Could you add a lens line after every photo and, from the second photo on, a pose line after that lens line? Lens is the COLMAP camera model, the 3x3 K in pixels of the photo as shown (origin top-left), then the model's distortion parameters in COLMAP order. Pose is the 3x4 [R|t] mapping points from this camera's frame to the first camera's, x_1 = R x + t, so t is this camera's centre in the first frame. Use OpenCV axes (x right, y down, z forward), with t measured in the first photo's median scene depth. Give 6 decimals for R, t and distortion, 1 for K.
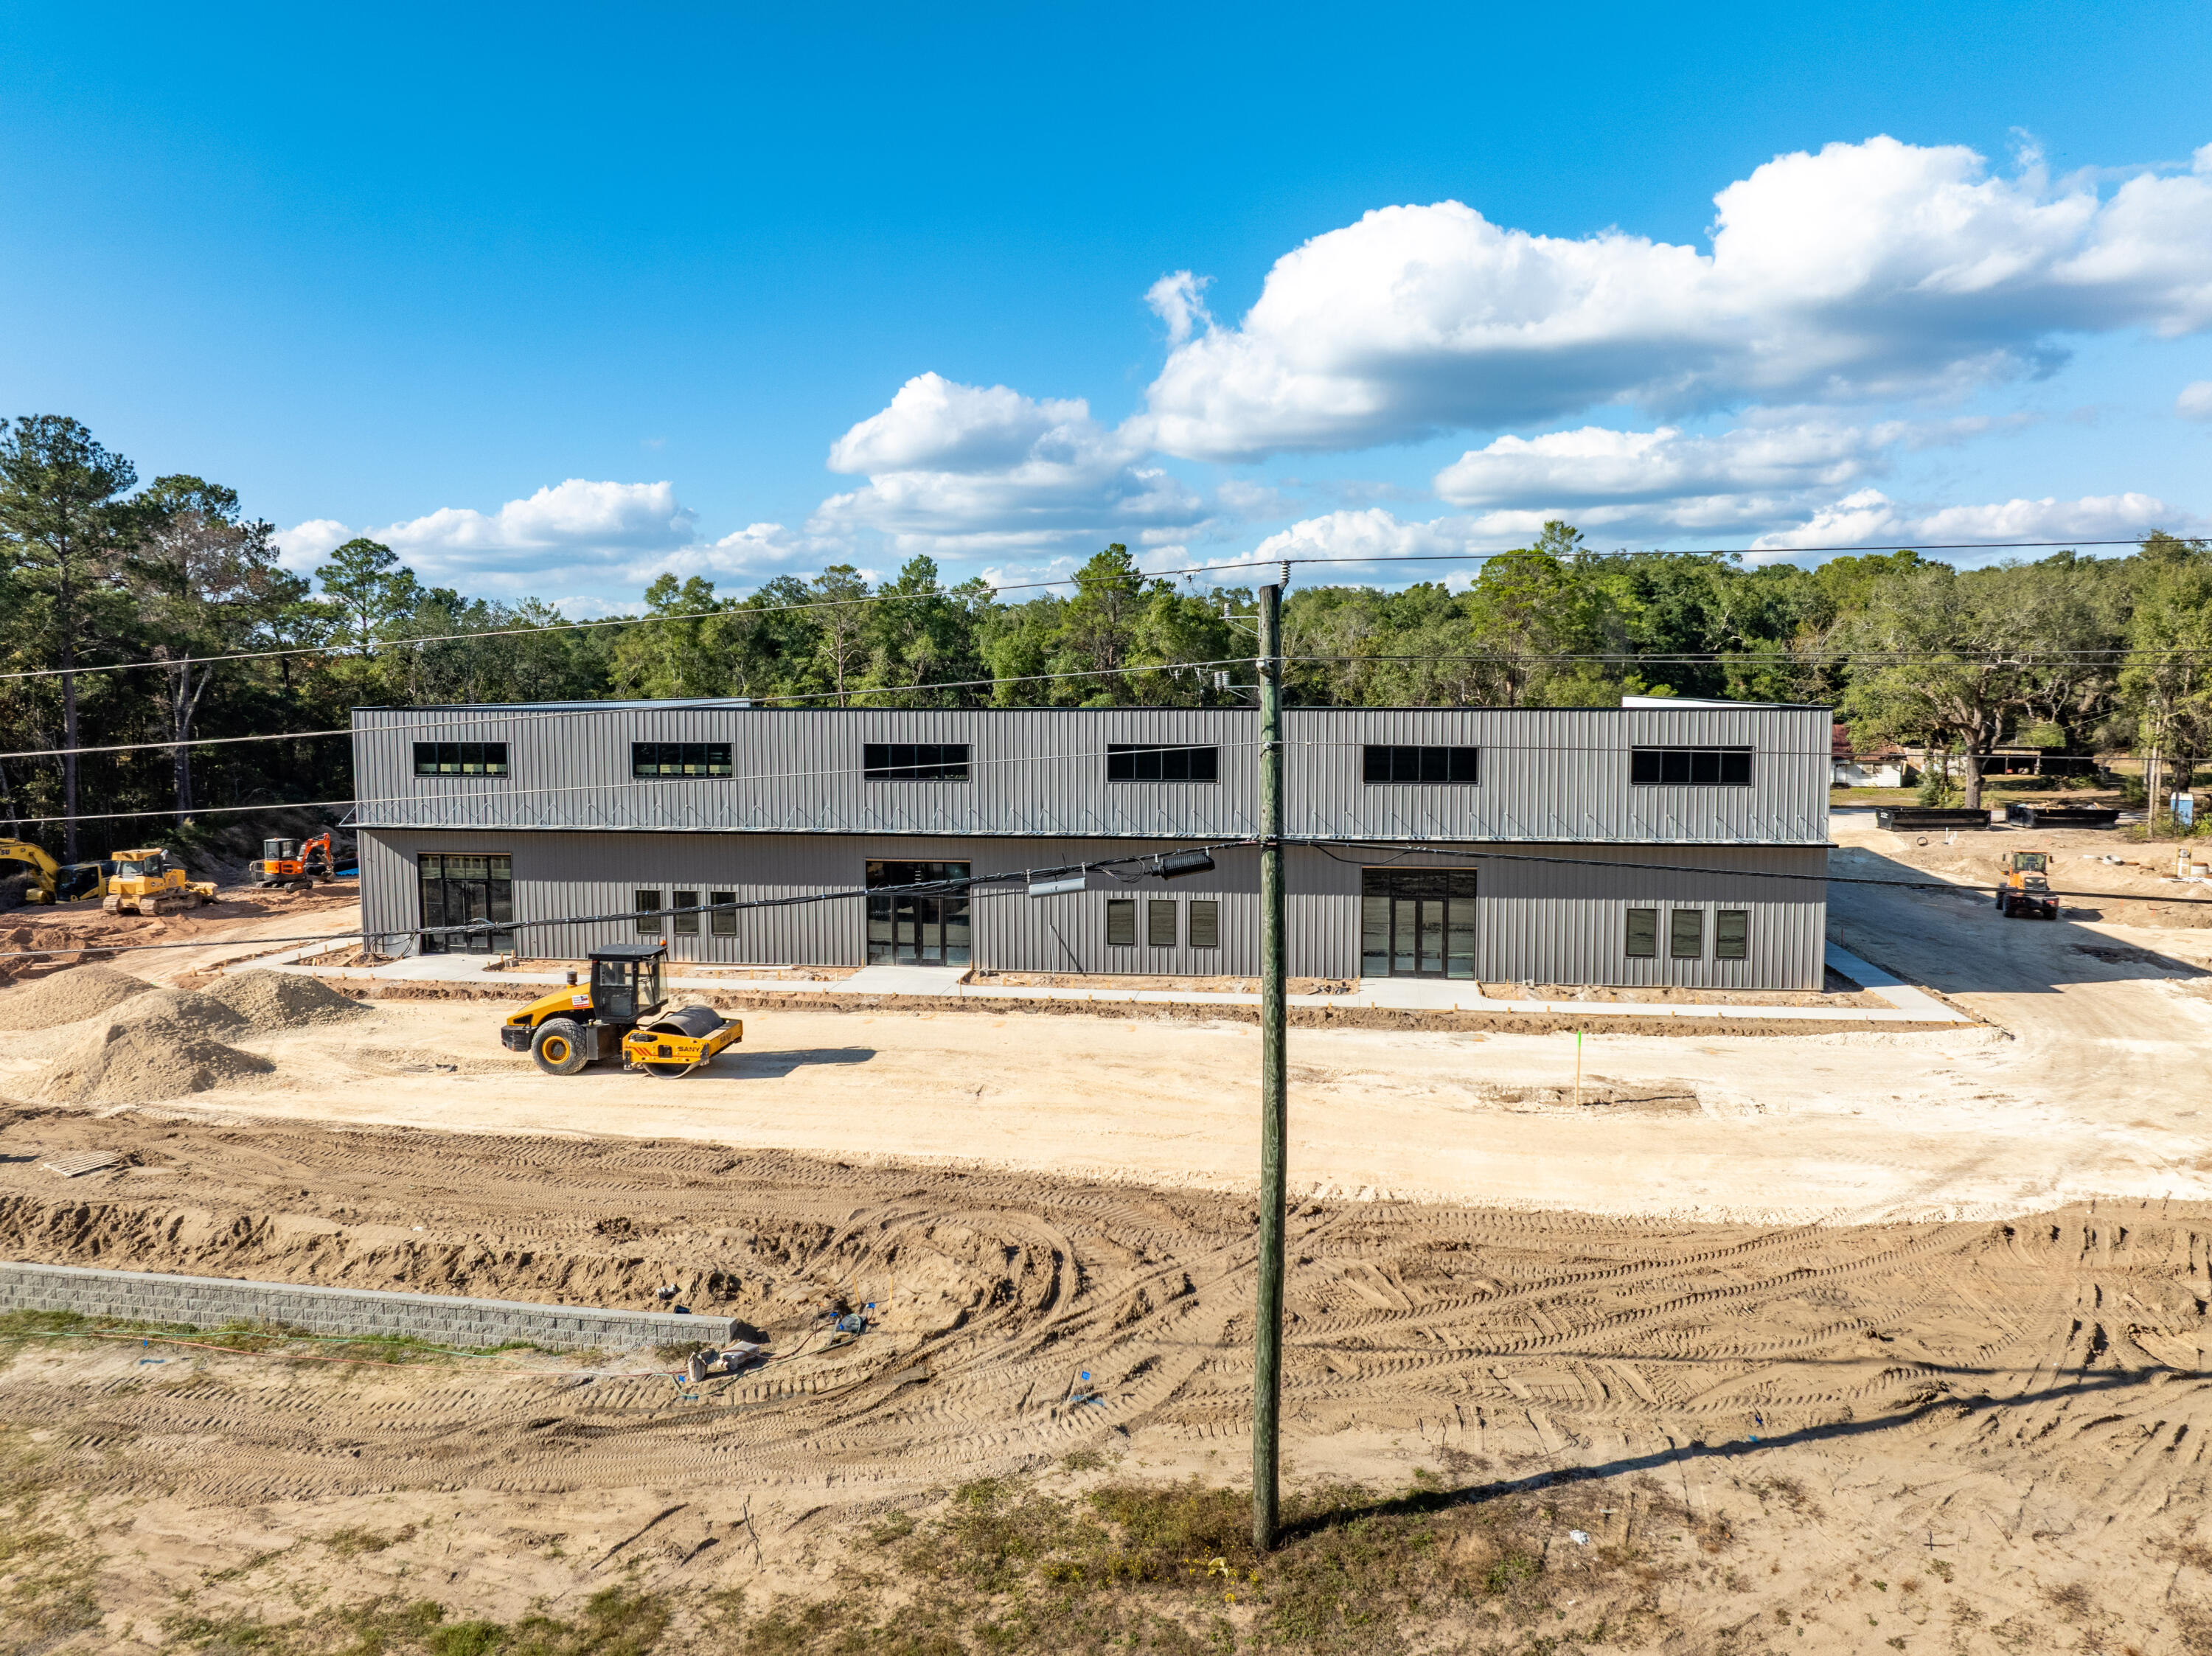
lens RADIAL K [[1552.8, 0, 1114.0], [0, 1552.8, 812.4], [0, 0, 1]] dist [-0.043949, 0.009041]
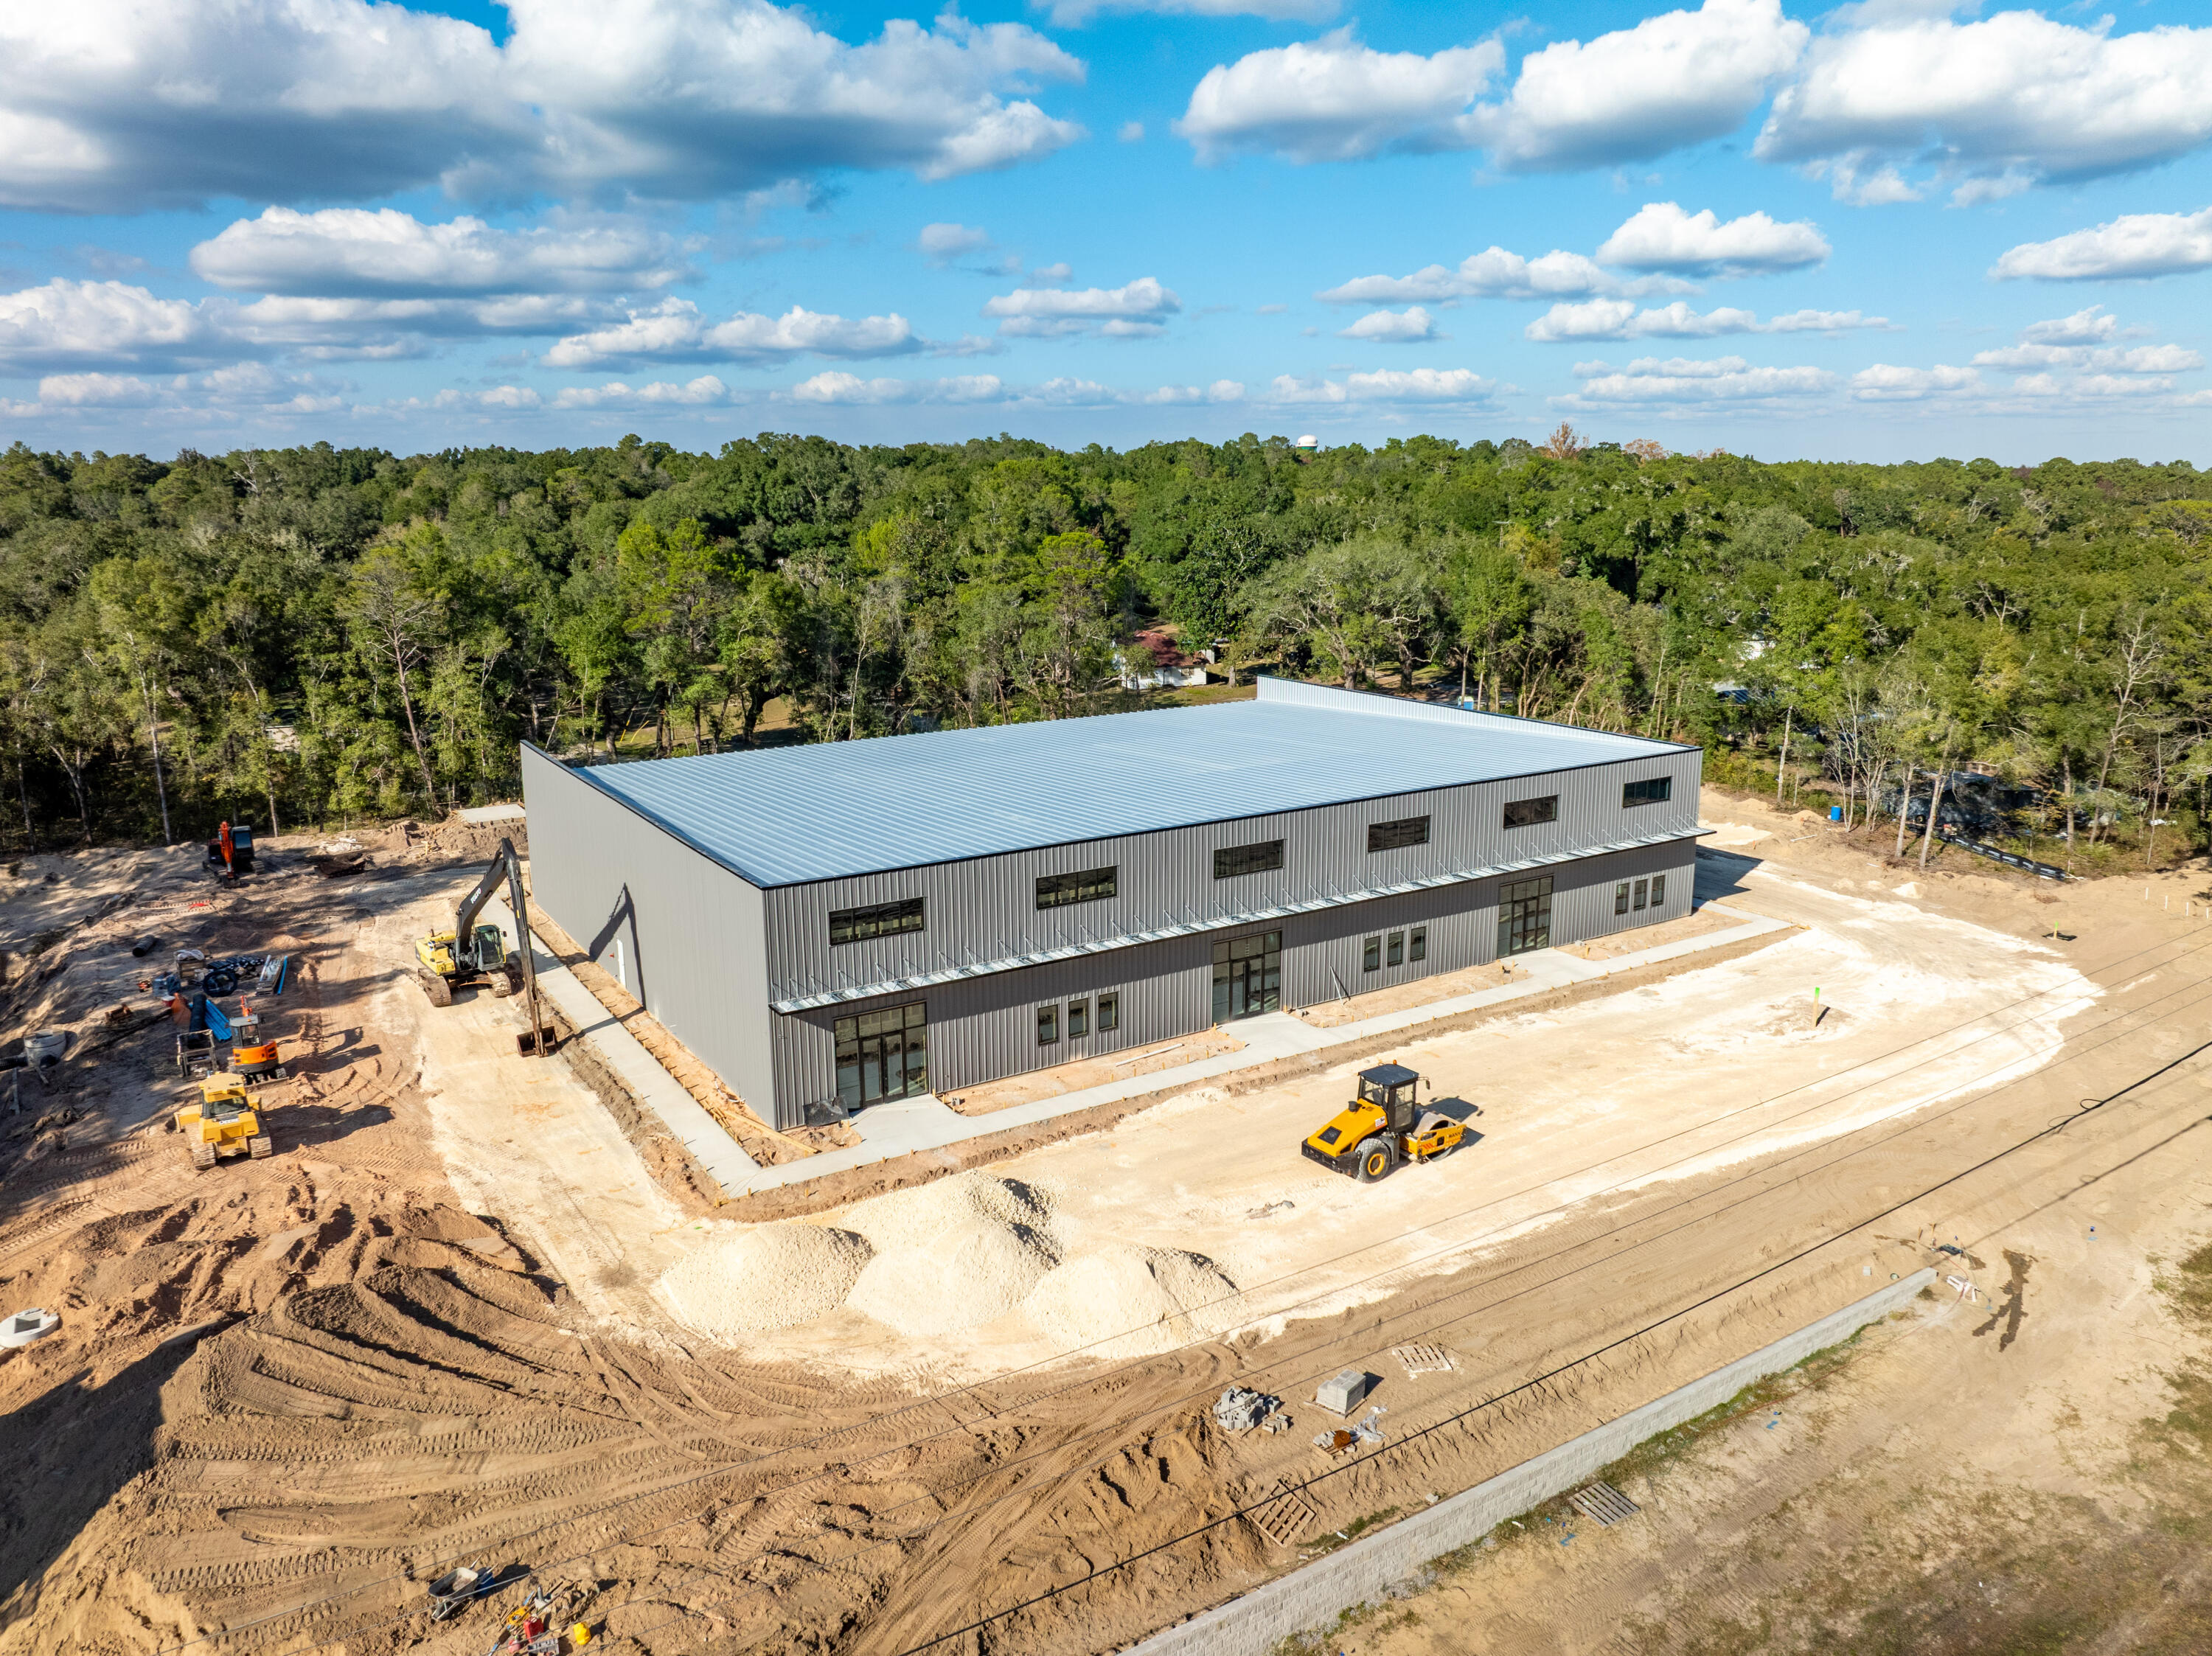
lens RADIAL K [[1552.8, 0, 1110.8], [0, 1552.8, 814.6], [0, 0, 1]] dist [-0.043949, 0.009041]
pose [[0.748426, -0.140346, 0.648198, -1.066713], [0.057372, 0.987390, 0.147544, -0.271458], [-0.660732, -0.073237, 0.747041, 0.164681]]
